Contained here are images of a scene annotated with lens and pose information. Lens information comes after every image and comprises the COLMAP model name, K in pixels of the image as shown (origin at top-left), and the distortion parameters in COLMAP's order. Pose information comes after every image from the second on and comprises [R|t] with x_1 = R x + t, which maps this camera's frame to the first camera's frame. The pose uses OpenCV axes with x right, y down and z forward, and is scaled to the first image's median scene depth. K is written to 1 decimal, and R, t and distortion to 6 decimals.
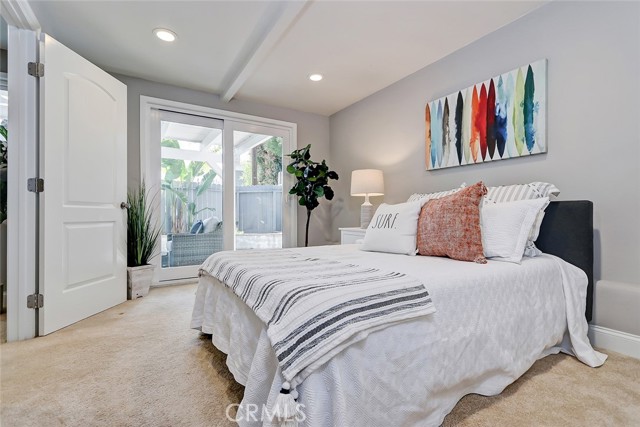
lens RADIAL K [[298.4, 0, 320.3], [0, 298.4, 215.6], [0, 0, 1]] dist [0.011989, -0.000250]
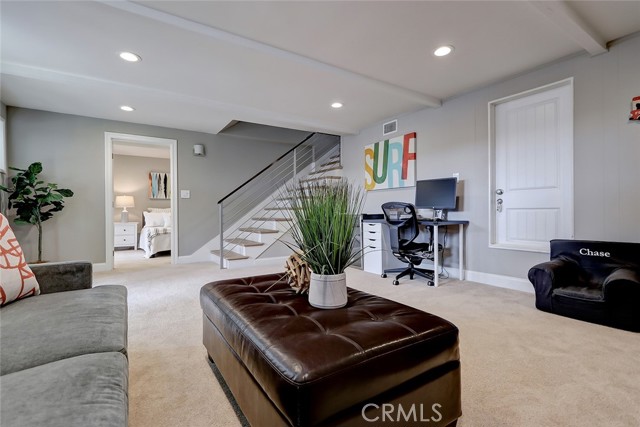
lens RADIAL K [[298.4, 0, 321.1], [0, 298.4, 213.1], [0, 0, 1]] dist [0.011989, -0.000250]
pose [[-0.036513, -0.001550, 0.999332, -2.573306], [0.006107, 0.999980, 0.001774, -0.024696], [-0.999315, 0.006168, -0.036503, -0.419151]]
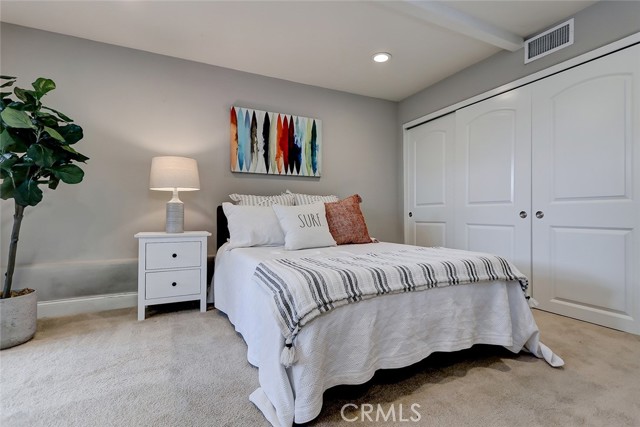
lens RADIAL K [[298.4, 0, 318.0], [0, 298.4, 212.1], [0, 0, 1]] dist [0.011989, -0.000250]
pose [[0.102472, 0.005986, 0.994718, -0.722362], [0.006191, 0.999959, -0.006656, -0.003772], [-0.994717, 0.006841, 0.102430, 0.690543]]
